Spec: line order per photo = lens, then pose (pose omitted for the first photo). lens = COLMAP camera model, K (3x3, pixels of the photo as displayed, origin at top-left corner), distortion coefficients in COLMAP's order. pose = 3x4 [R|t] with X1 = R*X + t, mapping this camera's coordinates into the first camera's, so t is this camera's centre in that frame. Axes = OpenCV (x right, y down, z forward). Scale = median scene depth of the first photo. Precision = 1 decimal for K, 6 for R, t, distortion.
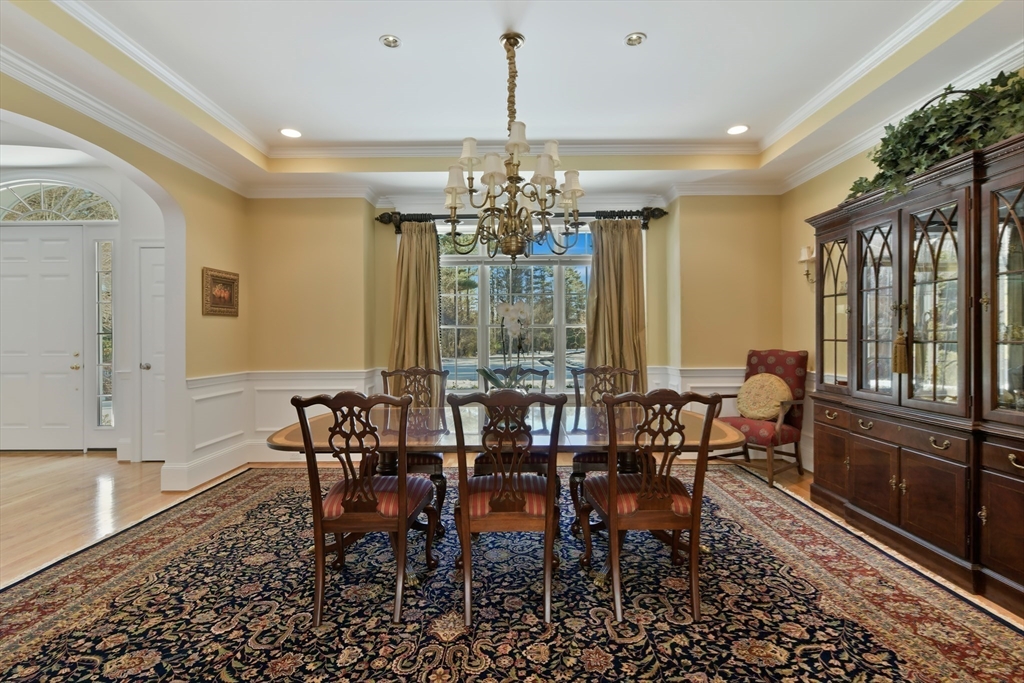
lens RADIAL K [[478.1, 0, 516.0], [0, 478.1, 335.0], [0, 0, 1]] dist [-0.003995, -0.000113]
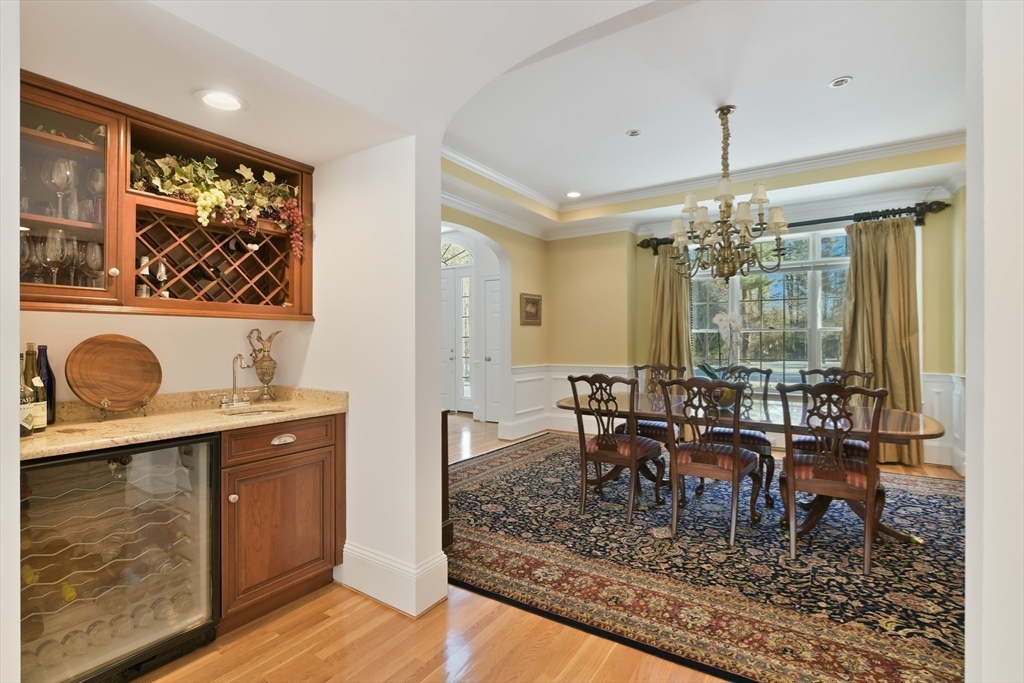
lens RADIAL K [[478.1, 0, 516.0], [0, 478.1, 335.0], [0, 0, 1]] dist [-0.003995, -0.000113]
pose [[0.836349, -0.001631, -0.548195, 0.253135], [-0.001570, 0.999984, -0.005370, -0.004339], [0.548195, 0.005352, 0.836333, -0.432073]]
